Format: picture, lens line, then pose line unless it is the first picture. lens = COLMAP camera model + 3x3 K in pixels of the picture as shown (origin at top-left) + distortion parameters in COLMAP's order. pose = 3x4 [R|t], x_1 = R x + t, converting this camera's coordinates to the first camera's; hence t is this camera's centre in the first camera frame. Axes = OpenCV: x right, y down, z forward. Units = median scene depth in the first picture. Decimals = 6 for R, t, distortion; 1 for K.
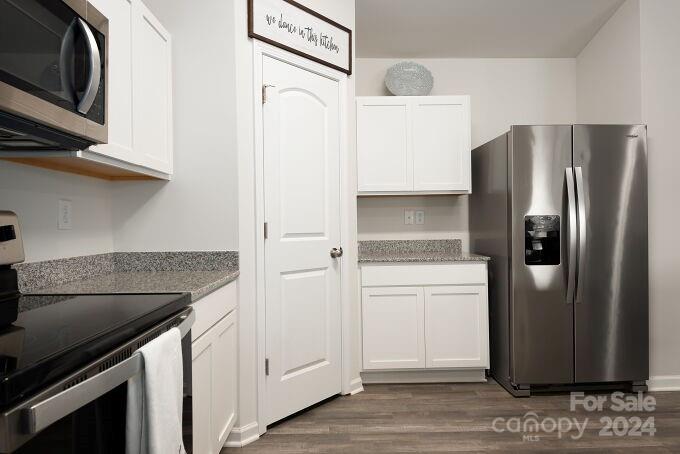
lens RADIAL K [[404.0, 0, 341.2], [0, 404.0, 223.9], [0, 0, 1]] dist [0.004160, -0.002137]
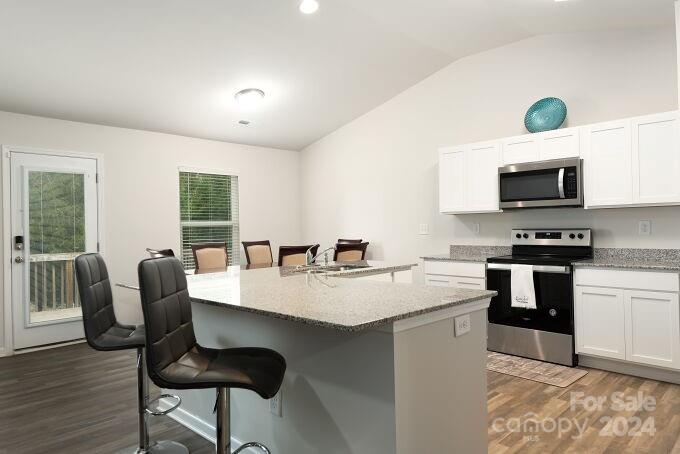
lens RADIAL K [[444.0, 0, 340.0], [0, 444.0, 227.0], [0, 0, 1]] dist [0.008644, -0.001579]
pose [[-0.719356, 0.025743, -0.694164, 1.328495], [0.028798, 0.999559, 0.007225, -0.057312], [0.694044, -0.014793, -0.719780, 1.011282]]
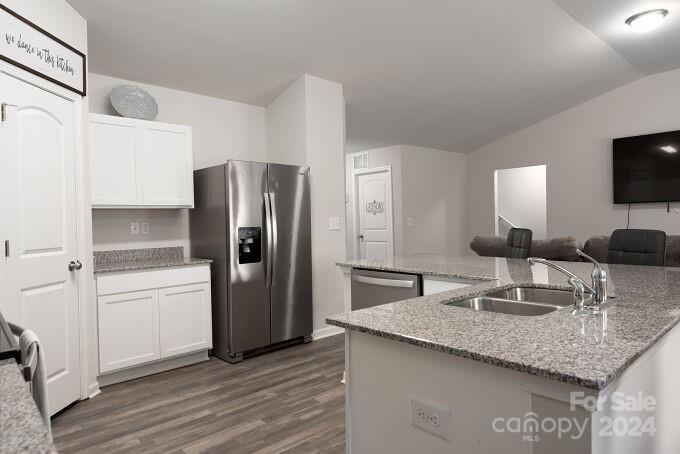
lens RADIAL K [[425.2, 0, 341.3], [0, 425.2, 221.5], [0, 0, 1]] dist [0.001502, -0.001228]
pose [[0.750332, -0.007897, 0.661014, -0.216036], [0.013034, 0.999911, -0.002849, -0.030277], [-0.660933, 0.010753, 0.750368, -0.281051]]
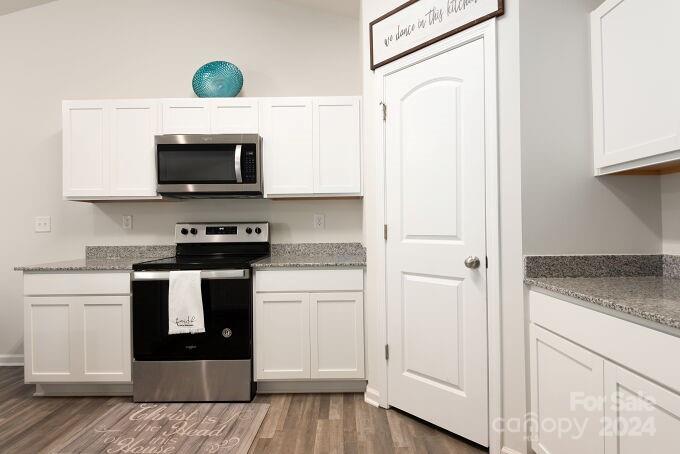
lens RADIAL K [[342.8, 0, 341.6], [0, 342.8, 223.6], [0, 0, 1]] dist [0.019315, -0.000298]
pose [[-0.023995, 0.003274, -0.999707, 0.644200], [0.015781, 0.999871, 0.002896, -0.009250], [0.999588, -0.015707, -0.024043, 0.741739]]
